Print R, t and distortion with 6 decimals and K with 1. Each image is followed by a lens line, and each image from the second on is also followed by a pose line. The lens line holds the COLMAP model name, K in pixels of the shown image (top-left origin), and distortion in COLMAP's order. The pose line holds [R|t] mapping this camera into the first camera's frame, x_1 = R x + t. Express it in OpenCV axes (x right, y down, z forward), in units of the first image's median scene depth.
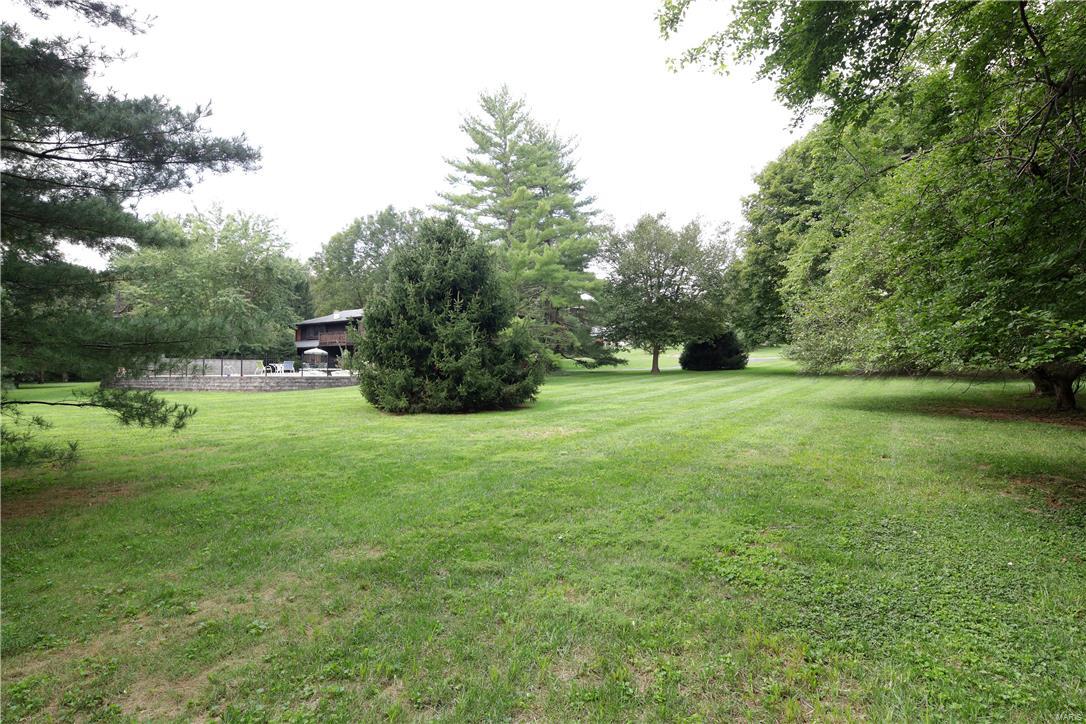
lens RADIAL K [[518.0, 0, 543.0], [0, 518.0, 362.0], [0, 0, 1]] dist [0.002567, 0.000212]
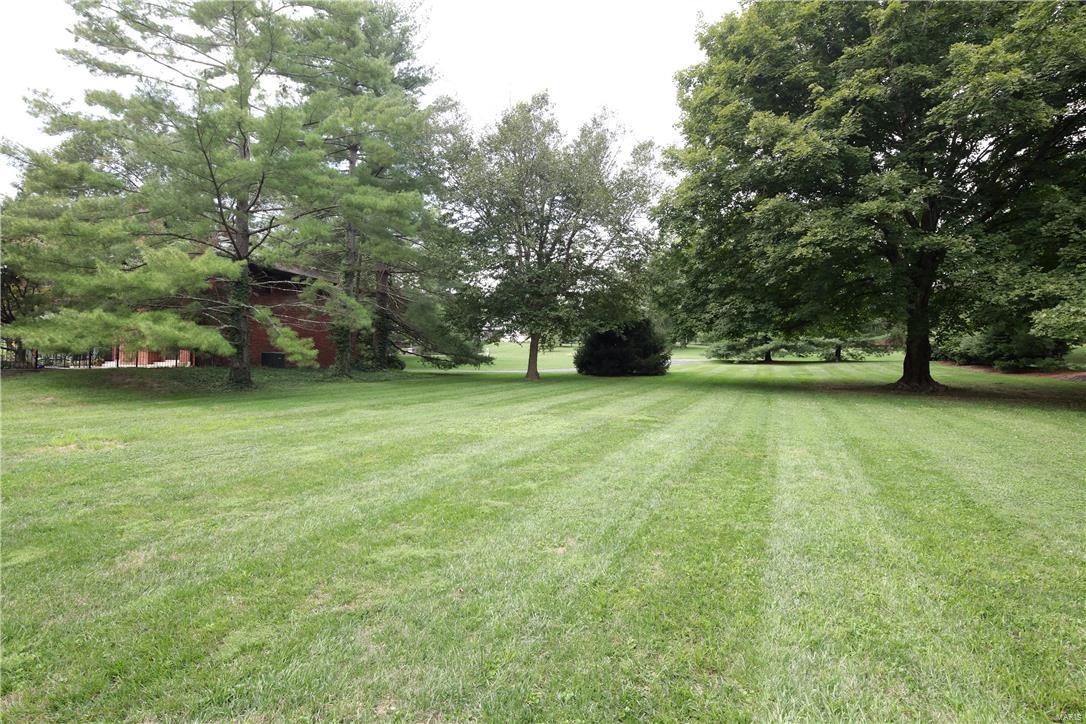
lens RADIAL K [[518.0, 0, 543.0], [0, 518.0, 362.0], [0, 0, 1]] dist [0.002567, 0.000212]
pose [[0.985654, 0.024872, 0.166933, 0.120012], [-0.025397, 0.999677, 0.001008, -0.000020], [-0.166854, -0.005233, 0.985968, 0.367681]]
